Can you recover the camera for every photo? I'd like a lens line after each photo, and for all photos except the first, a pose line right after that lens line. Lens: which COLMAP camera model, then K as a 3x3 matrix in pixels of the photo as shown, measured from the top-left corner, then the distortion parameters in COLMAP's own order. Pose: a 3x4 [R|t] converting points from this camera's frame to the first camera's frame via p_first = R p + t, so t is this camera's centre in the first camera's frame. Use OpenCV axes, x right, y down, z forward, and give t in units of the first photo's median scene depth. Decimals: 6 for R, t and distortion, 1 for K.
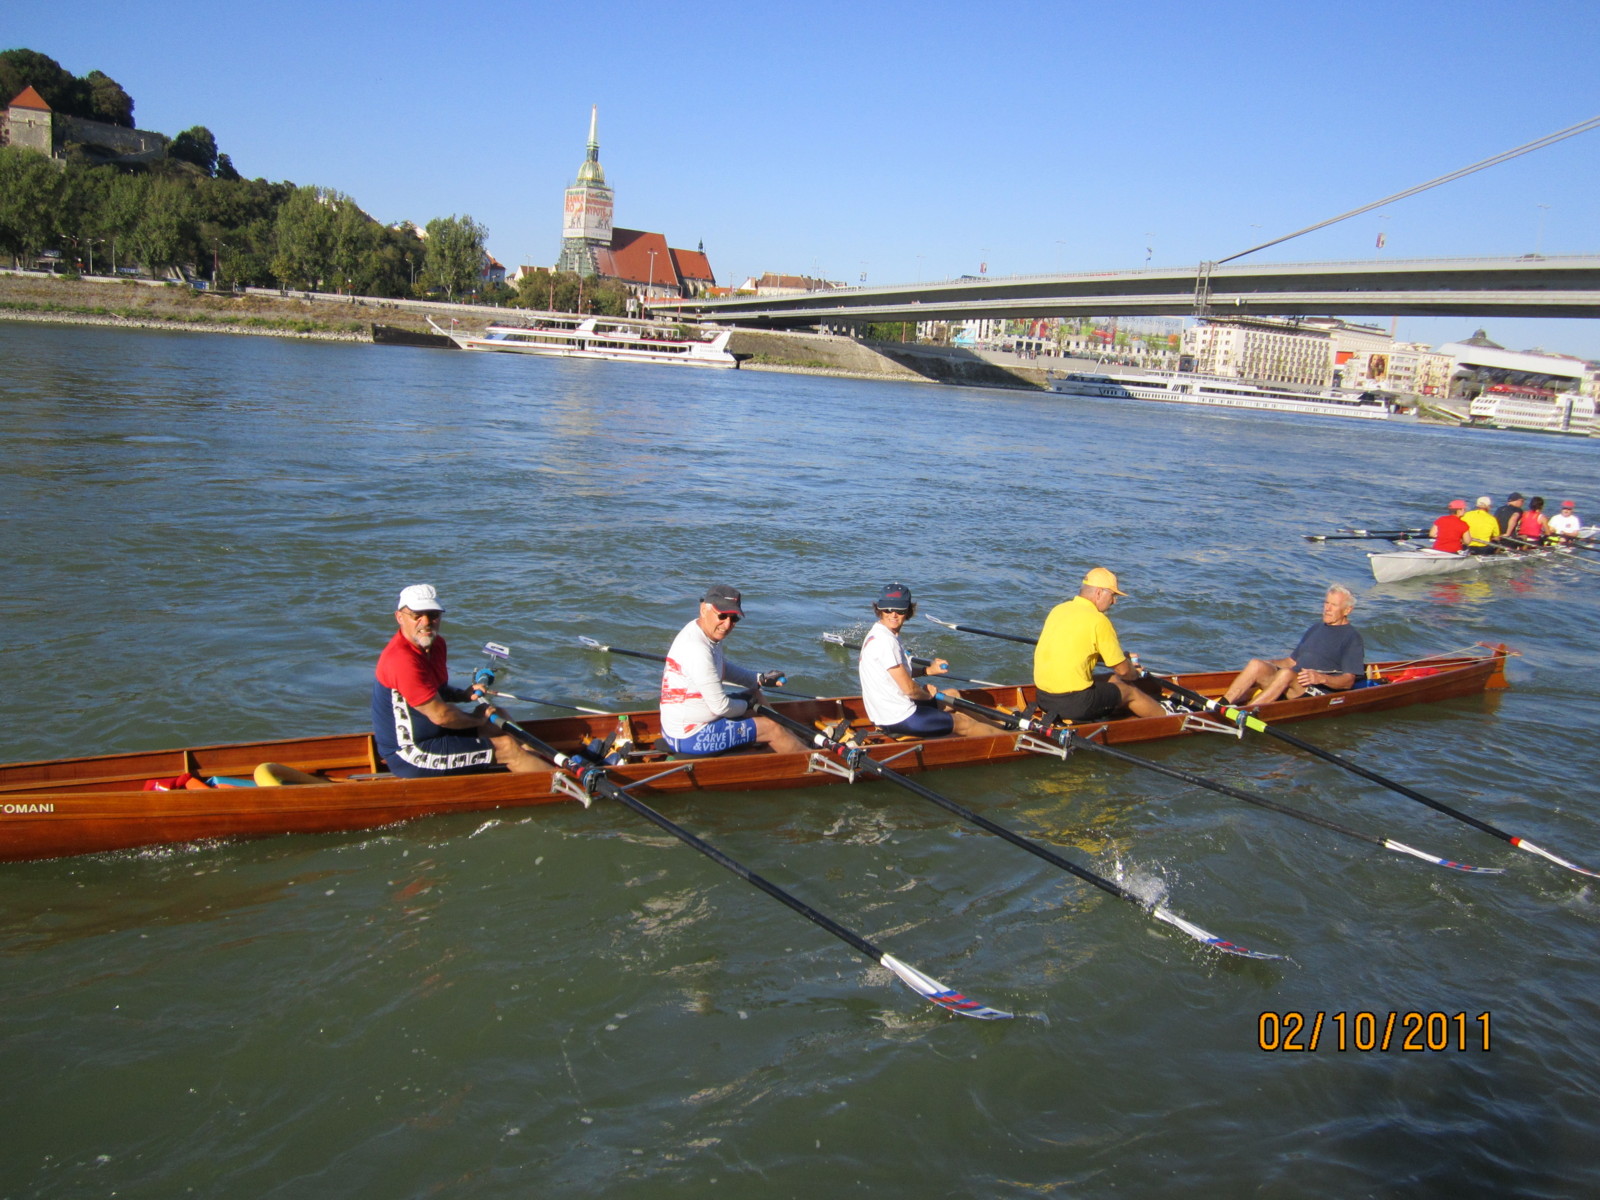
lens RADIAL K [[1332.3, 0, 799.3], [0, 1332.3, 588.0], [0, 0, 1]] dist [-0.053259, 0.035297]
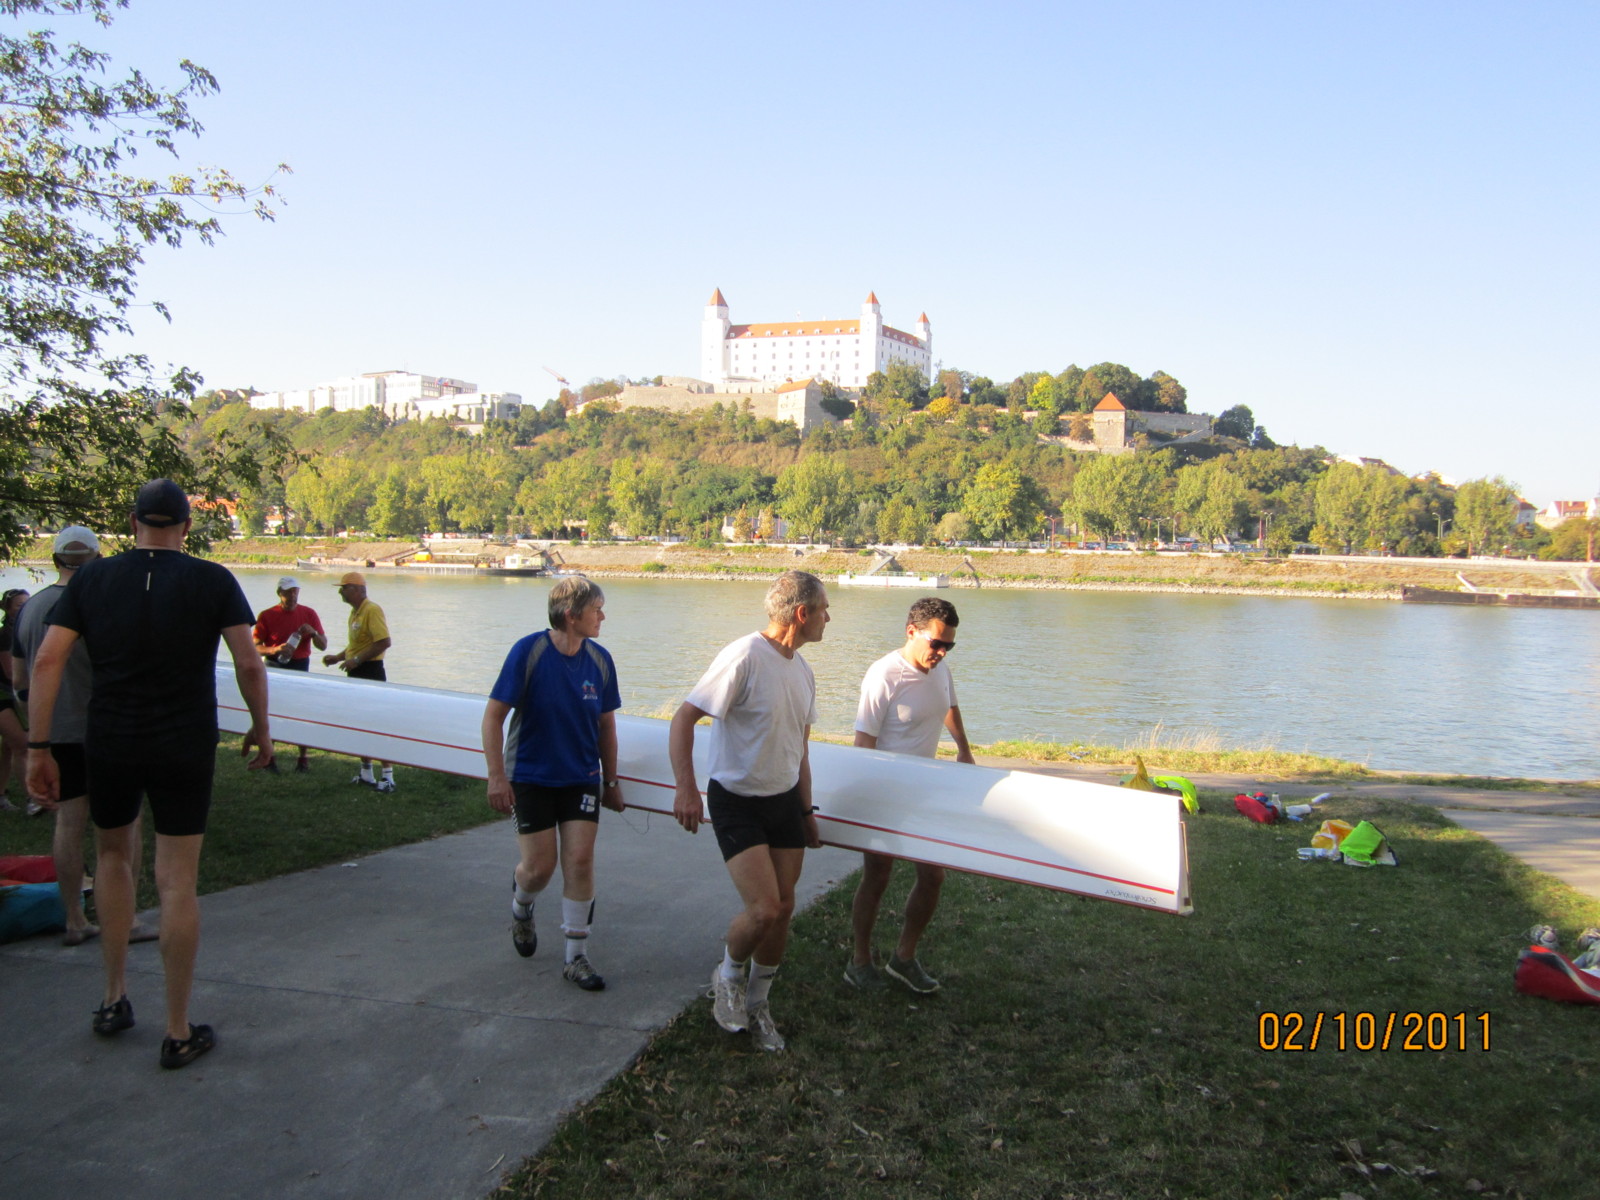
lens RADIAL K [[1328.0, 0, 805.9], [0, 1328.0, 593.8], [0, 0, 1]] dist [-0.049692, 0.013753]
pose [[0.749656, -0.031672, -0.661069, 0.018419], [-0.080422, 0.987093, -0.138492, -0.001920], [0.656923, 0.156986, 0.737433, -0.097552]]
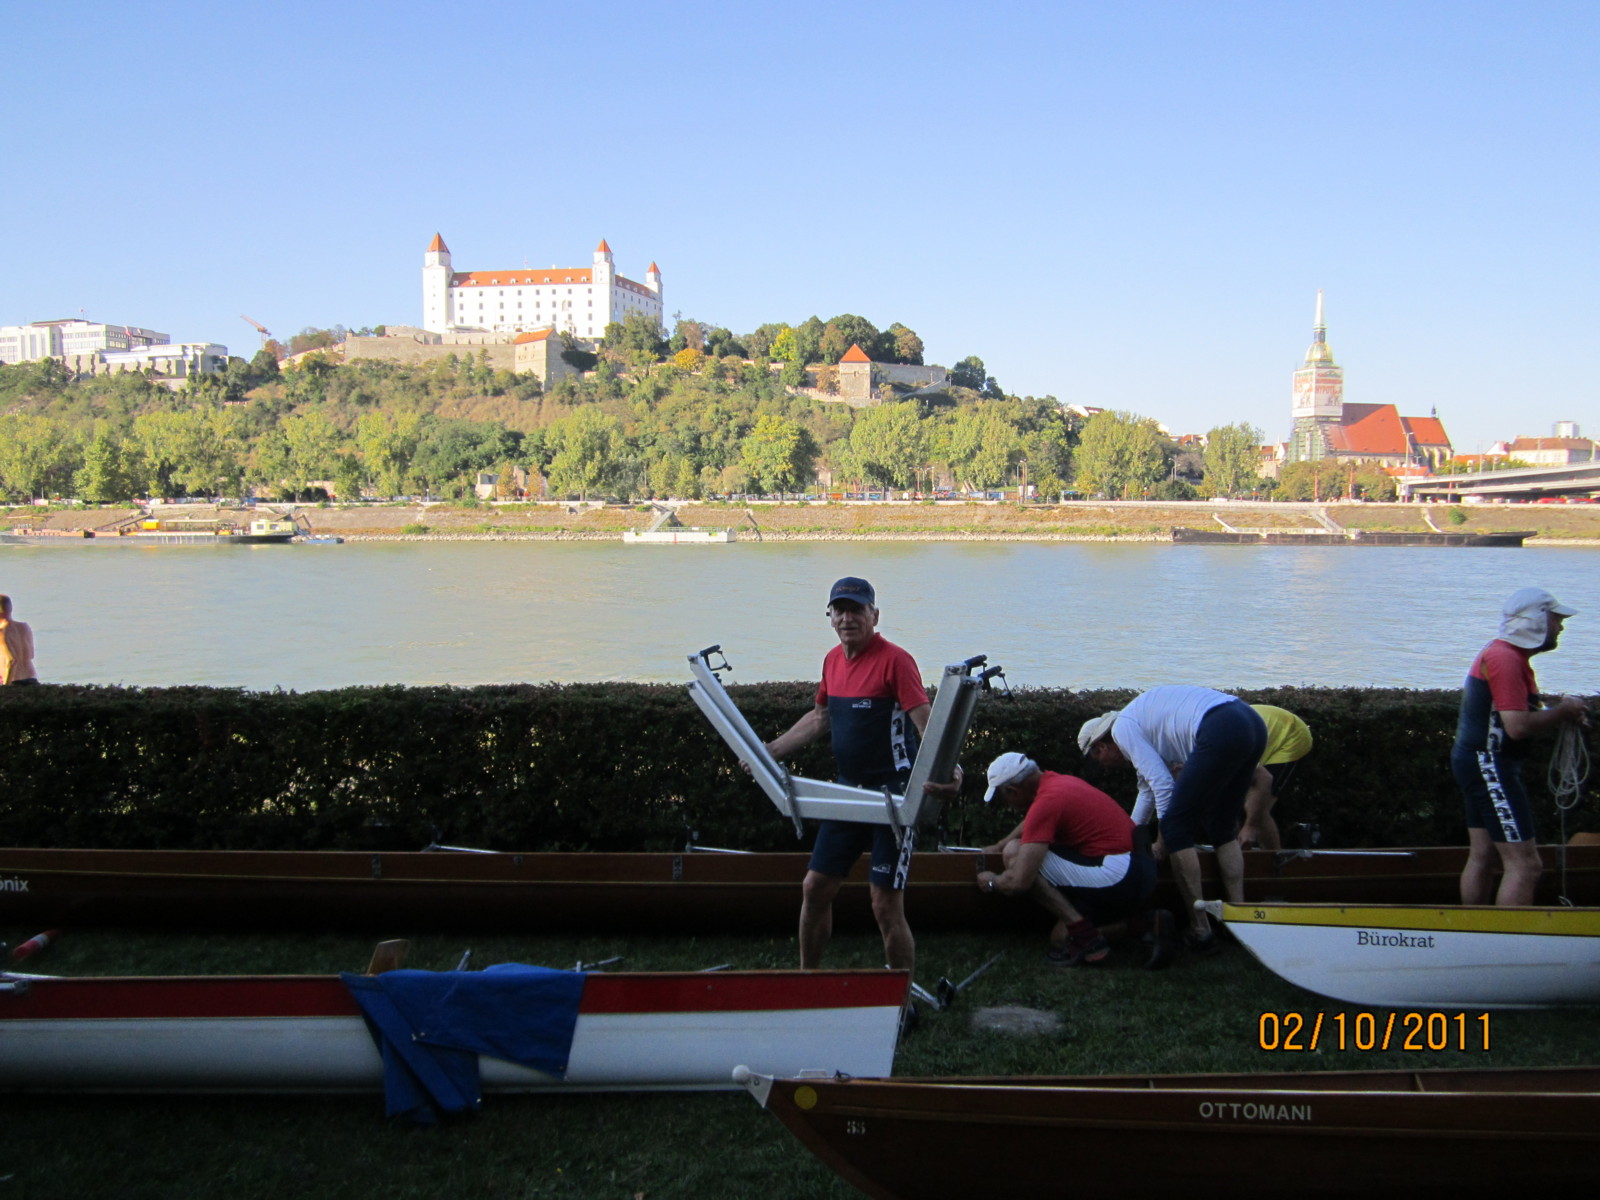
lens RADIAL K [[1325.2, 0, 806.4], [0, 1325.2, 597.4], [0, 0, 1]] dist [-0.046336, 0.007667]
pose [[0.878299, -0.037627, -0.476629, -0.048195], [-0.018243, 0.993535, -0.112051, -0.003136], [0.477764, 0.107109, 0.871934, -0.120443]]
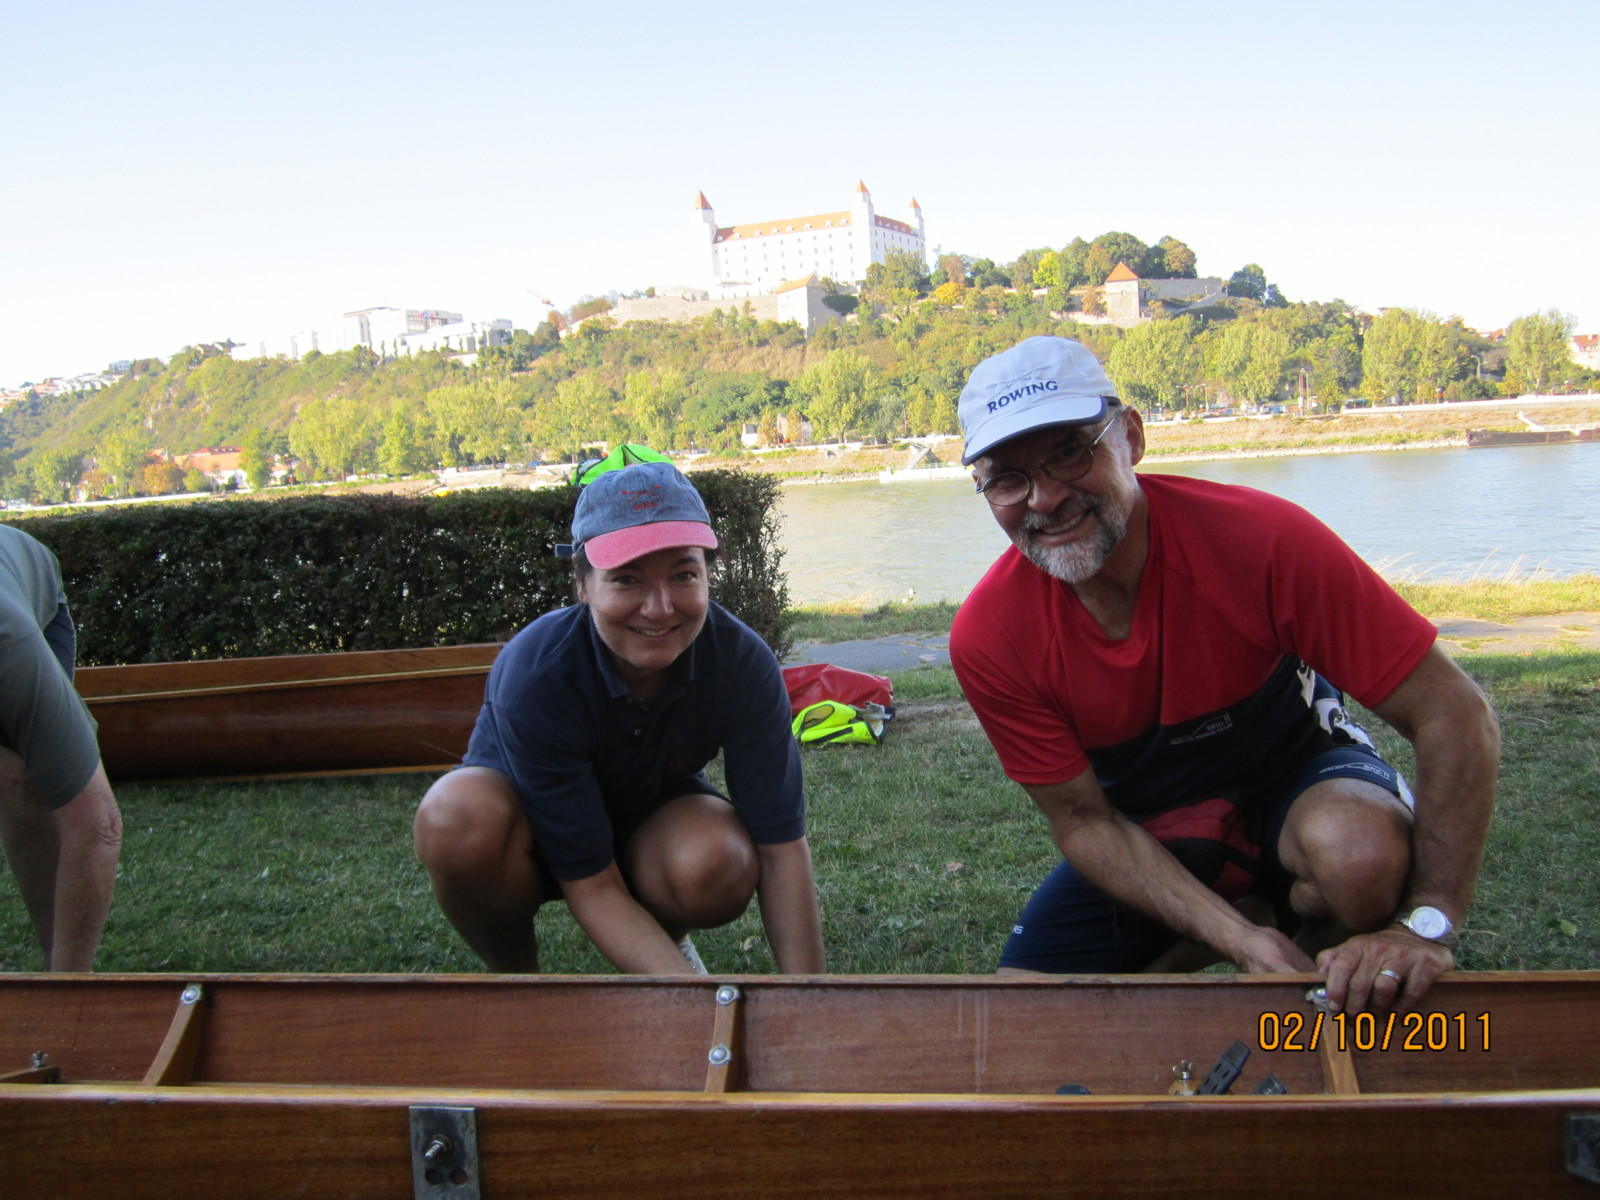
lens RADIAL K [[1328.0, 0, 805.9], [0, 1328.0, 593.8], [0, 0, 1]] dist [-0.049692, 0.013753]
pose [[0.749860, -0.052740, -0.659492, -0.031089], [0.009425, 0.997568, -0.069060, -0.001432], [0.661530, 0.045569, 0.748533, -0.101407]]
